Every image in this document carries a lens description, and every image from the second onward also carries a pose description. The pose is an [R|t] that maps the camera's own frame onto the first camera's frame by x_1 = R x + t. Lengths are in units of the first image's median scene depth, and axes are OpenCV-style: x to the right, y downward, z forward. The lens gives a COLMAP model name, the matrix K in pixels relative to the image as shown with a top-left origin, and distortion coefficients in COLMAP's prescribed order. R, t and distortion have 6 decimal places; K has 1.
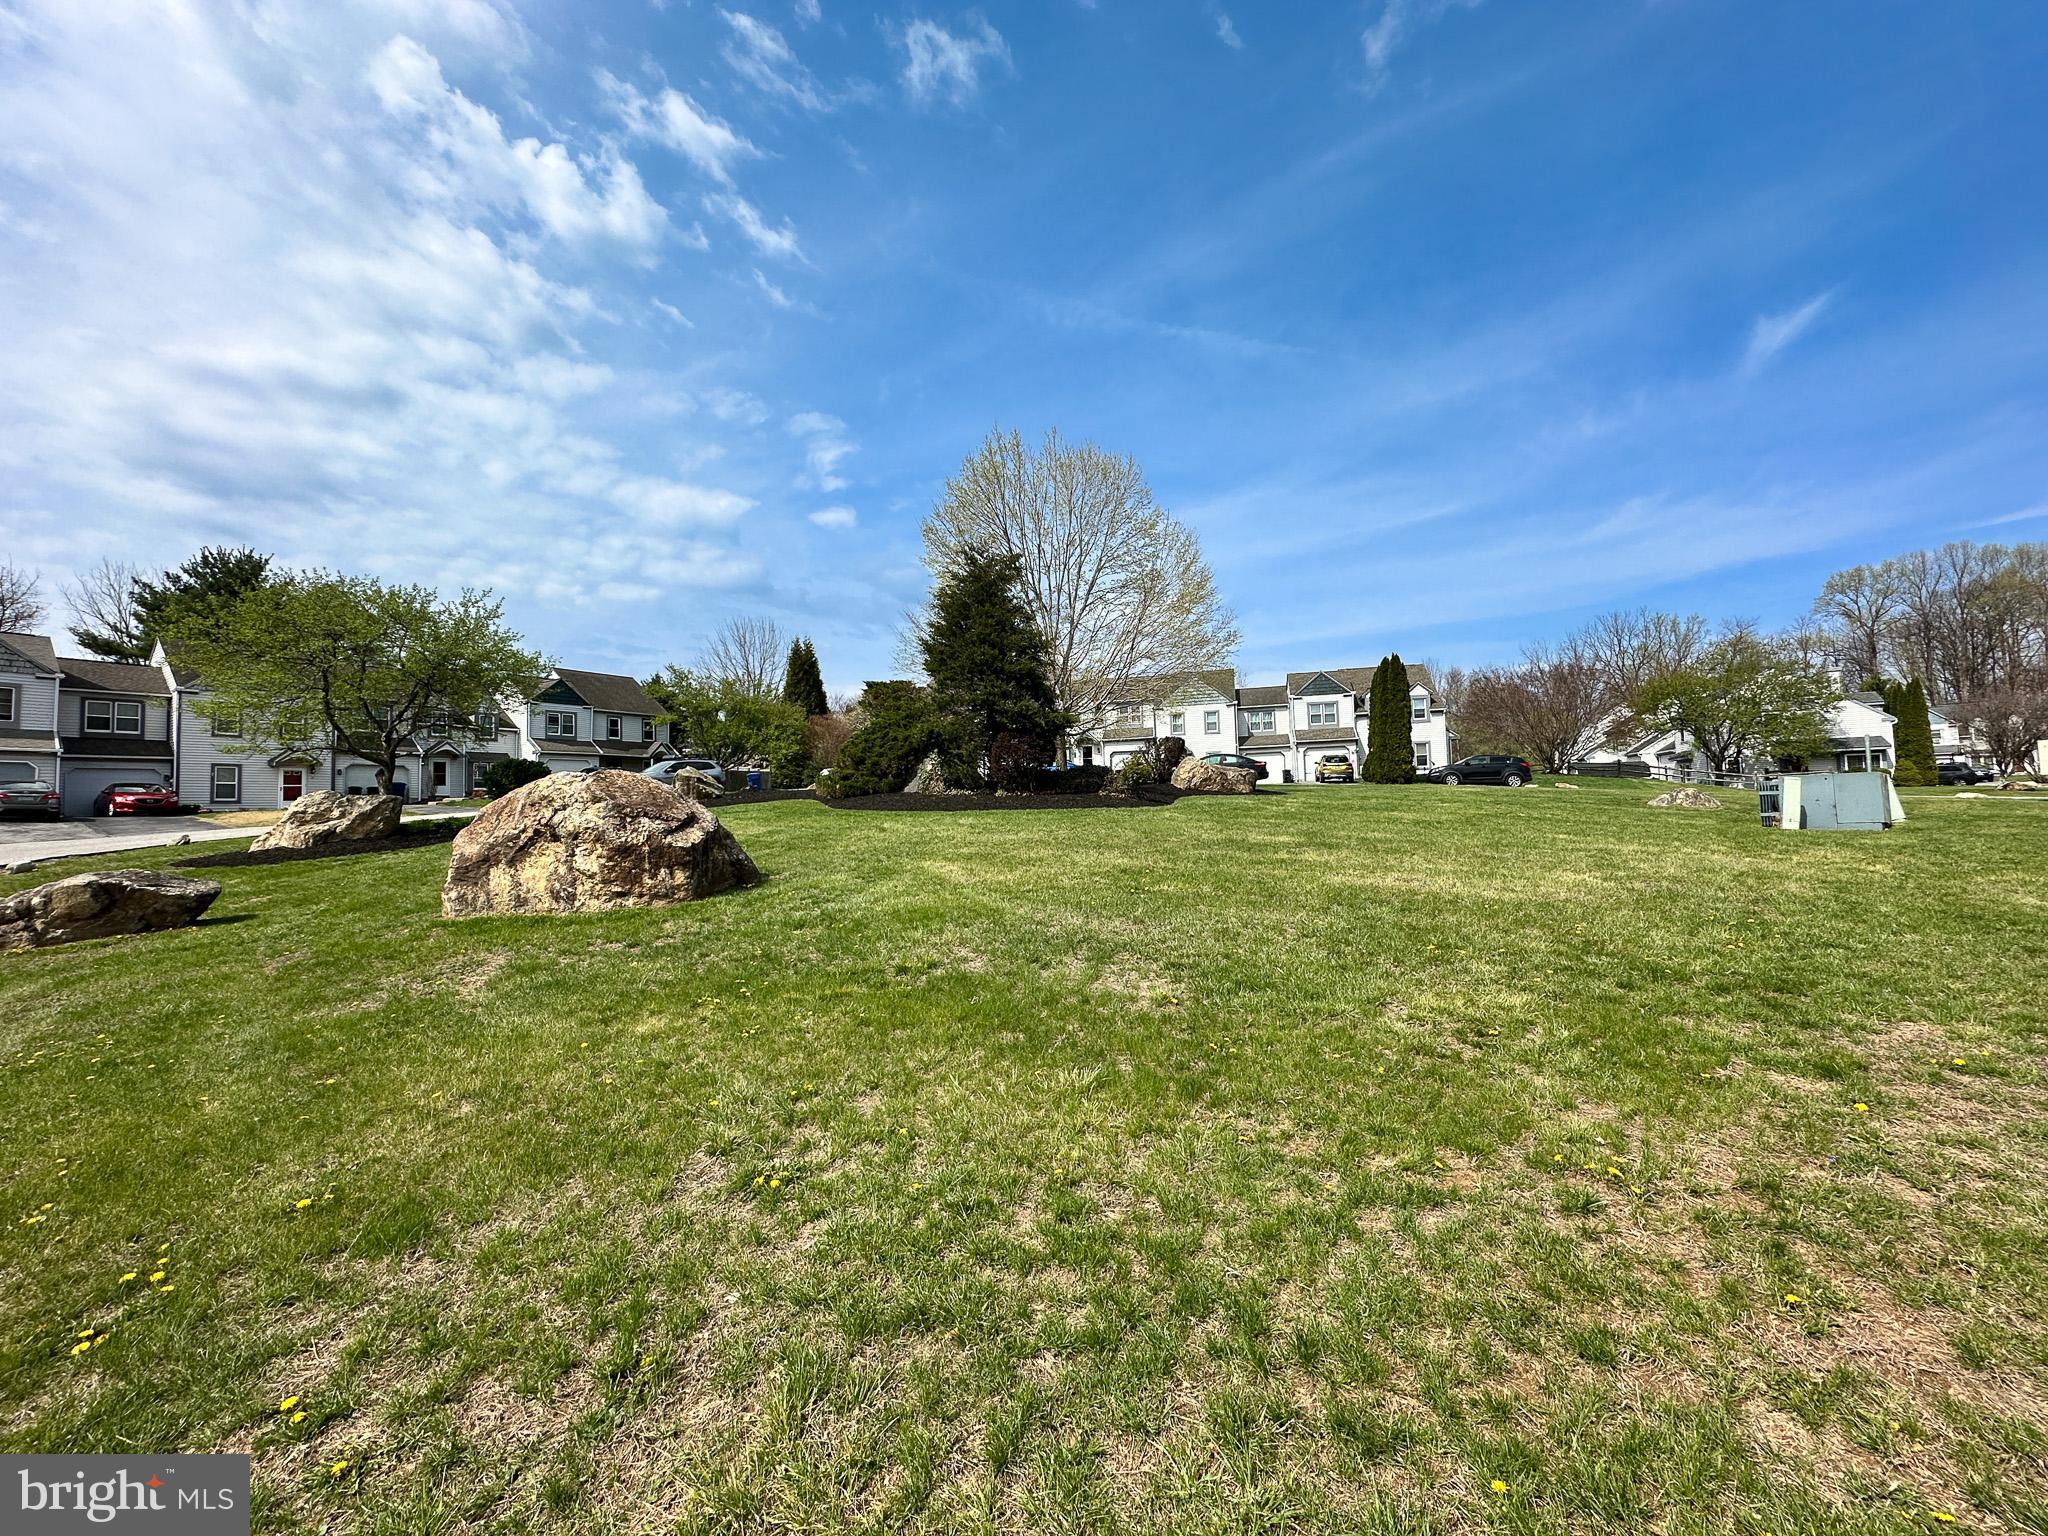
lens RADIAL K [[816.1, 0, 1024.0], [0, 816.1, 768.0], [0, 0, 1]] dist [-0.001550, -0.000238]
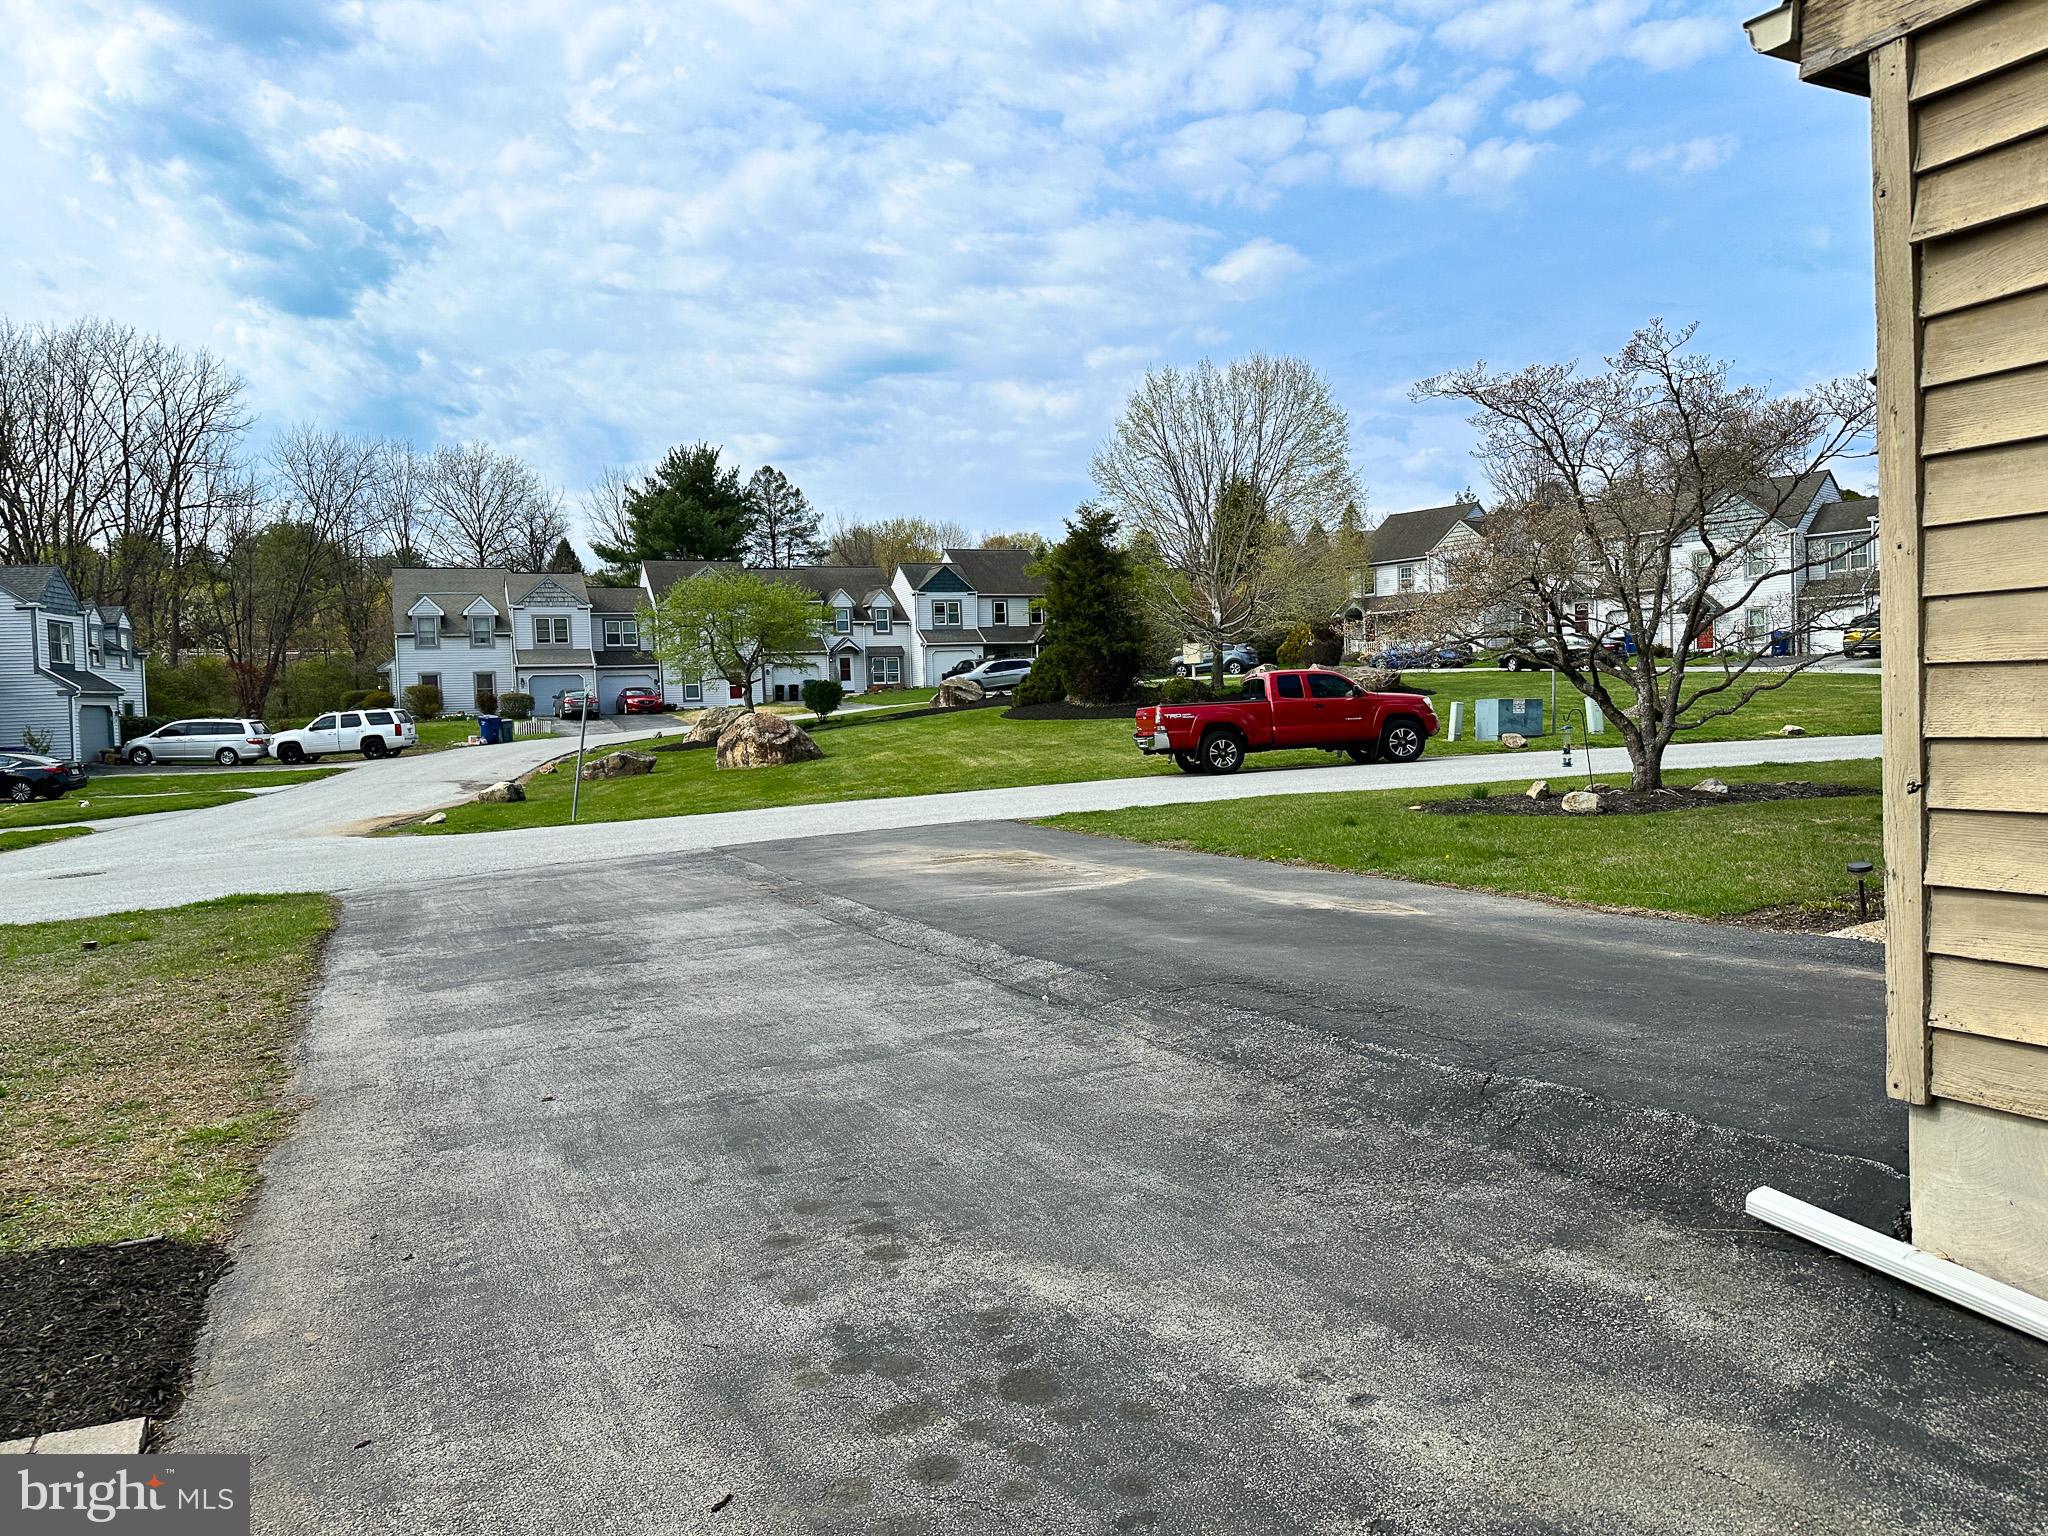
lens RADIAL K [[1439.4, 0, 1024.0], [0, 1439.4, 768.0], [0, 0, 1]] dist [0.075044, 0.000180]
pose [[0.838544, 0.020758, -0.544438, 0.582378], [0.041386, 0.993960, 0.101641, -0.055476], [0.543260, -0.107762, 0.832620, -0.510047]]
